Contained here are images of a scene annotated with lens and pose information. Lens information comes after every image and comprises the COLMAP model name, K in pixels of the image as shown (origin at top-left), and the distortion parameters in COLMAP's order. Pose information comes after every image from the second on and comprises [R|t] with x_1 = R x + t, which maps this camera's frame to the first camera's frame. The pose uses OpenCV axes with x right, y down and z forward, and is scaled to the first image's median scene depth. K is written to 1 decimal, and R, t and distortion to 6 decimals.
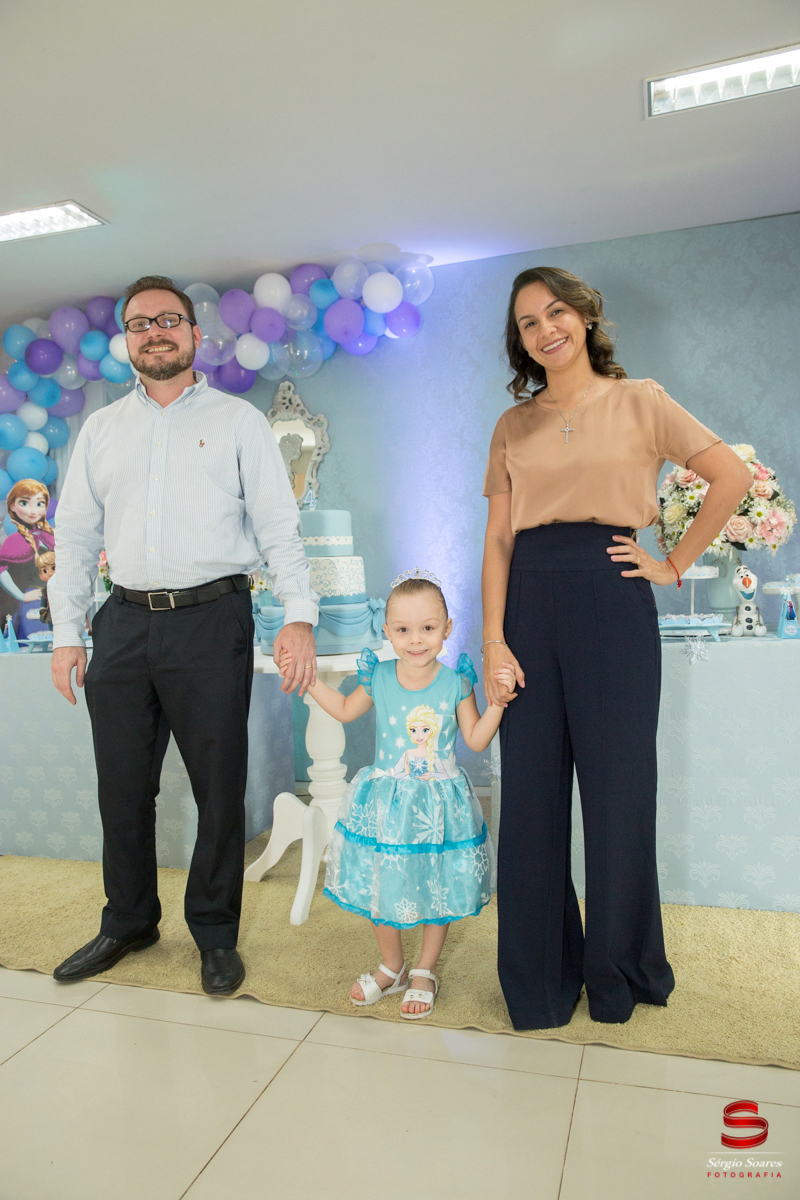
lens RADIAL K [[842.3, 0, 400.0], [0, 842.3, 600.0], [0, 0, 1]] dist [-0.079309, 0.001020]
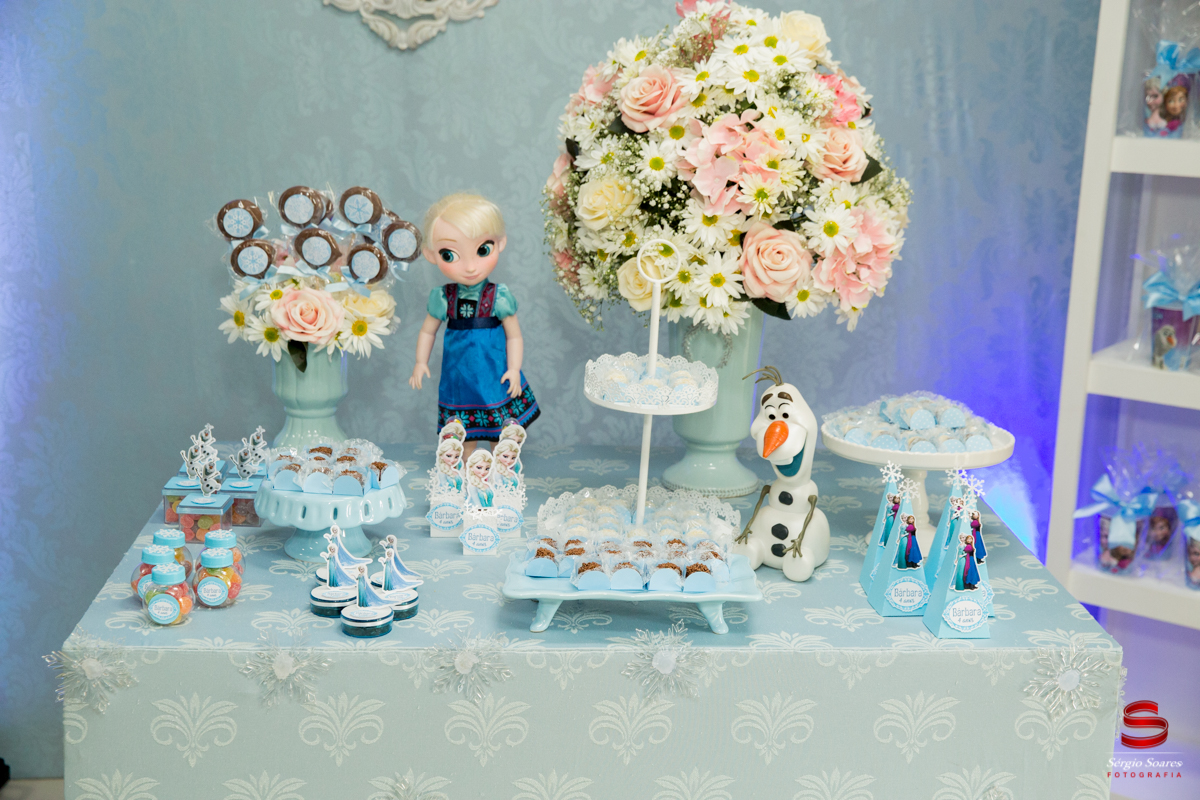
lens RADIAL K [[1687.7, 0, 600.0], [0, 1687.7, 400.0], [0, 0, 1]] dist [0.116748, -0.004907]
pose [[0.932316, -0.022773, 0.360926, 0.060735], [-0.052666, 0.978826, 0.197805, -0.169029], [-0.357789, -0.203425, 0.911376, 0.324058]]
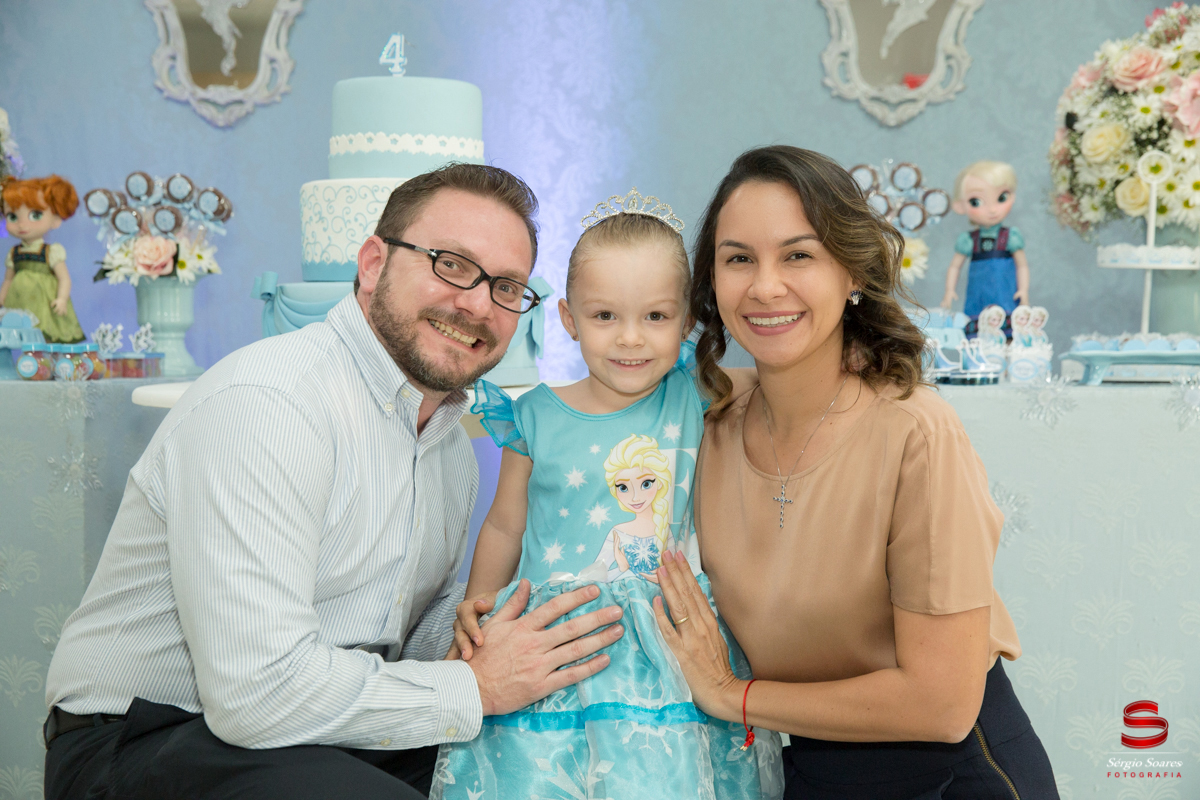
lens RADIAL K [[1687.7, 0, 600.0], [0, 1687.7, 400.0], [0, 0, 1]] dist [0.116748, -0.004907]
pose [[0.978501, 0.034596, 0.203318, -0.174231], [-0.035895, 0.999352, 0.002703, 0.060413], [-0.203093, -0.009943, 0.979109, 0.062190]]
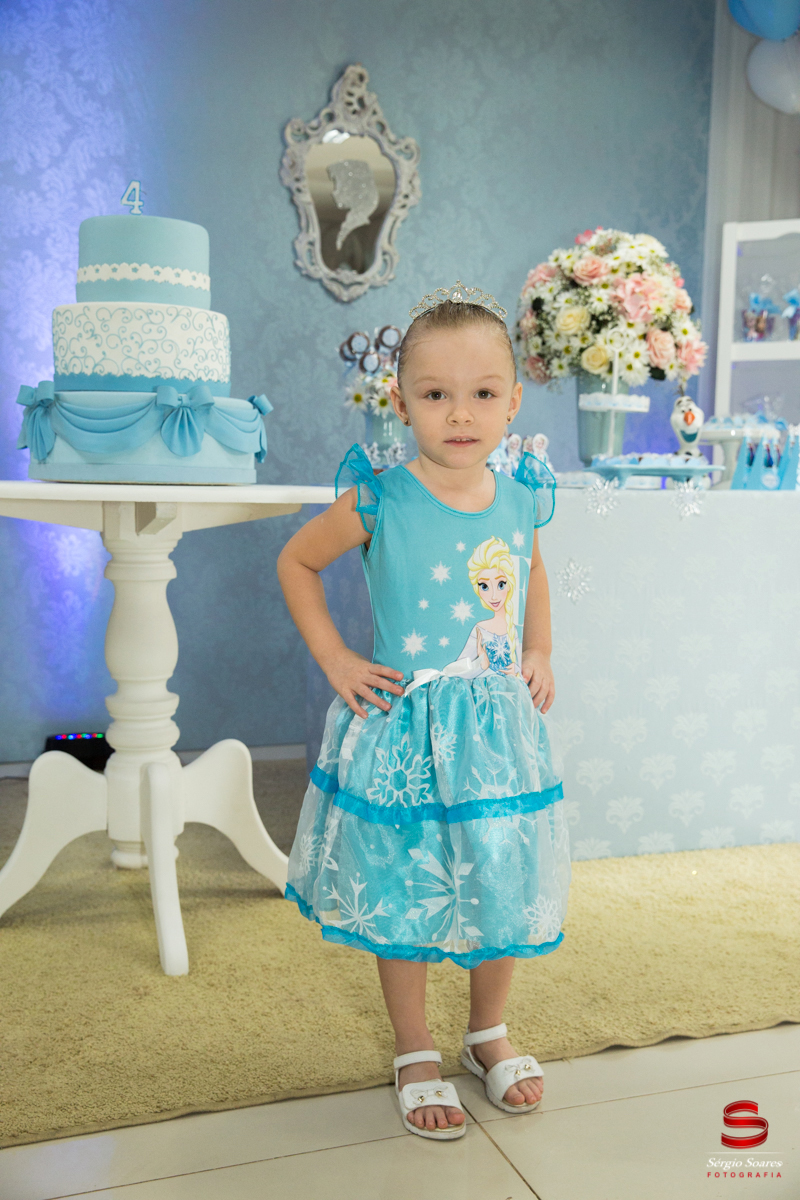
lens RADIAL K [[1263.9, 0, 400.0], [0, 1263.9, 600.0], [0, 0, 1]] dist [0.006598, 0.022878]
pose [[0.793764, -0.003820, 0.608214, -0.450857], [-0.028963, 0.998609, 0.044070, 0.092129], [-0.607536, -0.052597, 0.792549, 0.237278]]
